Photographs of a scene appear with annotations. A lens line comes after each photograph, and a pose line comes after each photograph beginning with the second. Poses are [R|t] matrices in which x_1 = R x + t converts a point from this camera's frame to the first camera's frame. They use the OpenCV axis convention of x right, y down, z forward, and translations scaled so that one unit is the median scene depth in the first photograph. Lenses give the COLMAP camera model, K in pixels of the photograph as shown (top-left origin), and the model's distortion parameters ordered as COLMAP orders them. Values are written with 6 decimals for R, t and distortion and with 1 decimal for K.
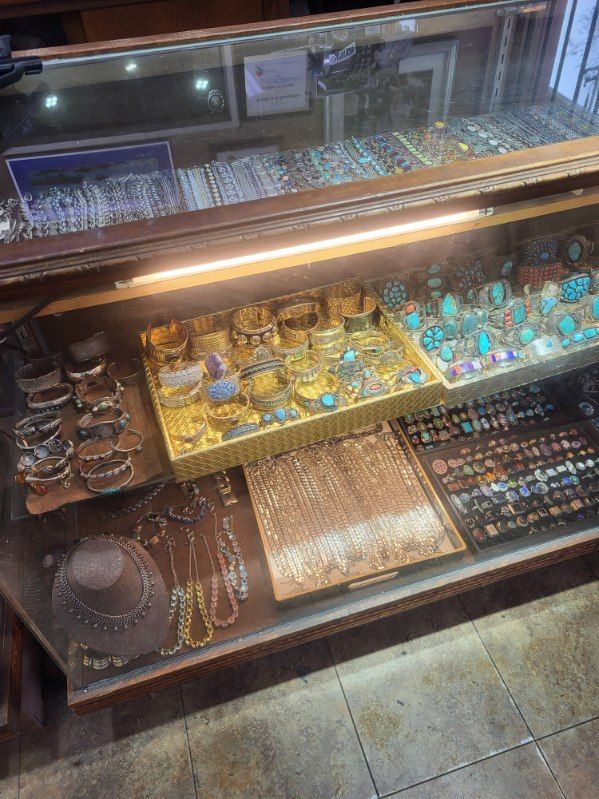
lens RADIAL K [[613.7, 0, 301.4], [0, 613.7, 398.3], [0, 0, 1]] dist [0.033791, -0.023028]
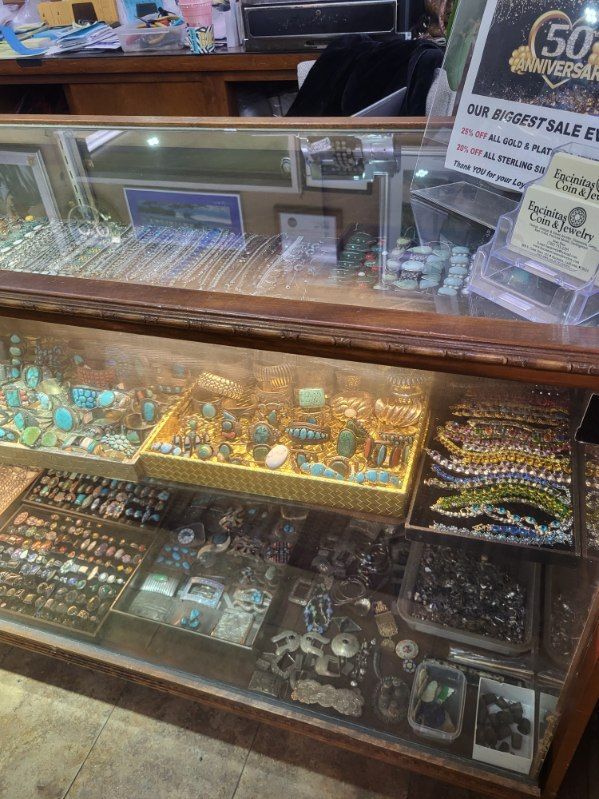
lens RADIAL K [[613.7, 0, 298.3], [0, 613.7, 401.0], [0, 0, 1]] dist [0.033791, -0.023028]
pose [[0.814769, 0.334843, -0.473319, 1.016282], [-0.362840, 0.931224, 0.034189, -0.279733], [0.452214, 0.143883, 0.880227, 0.228195]]
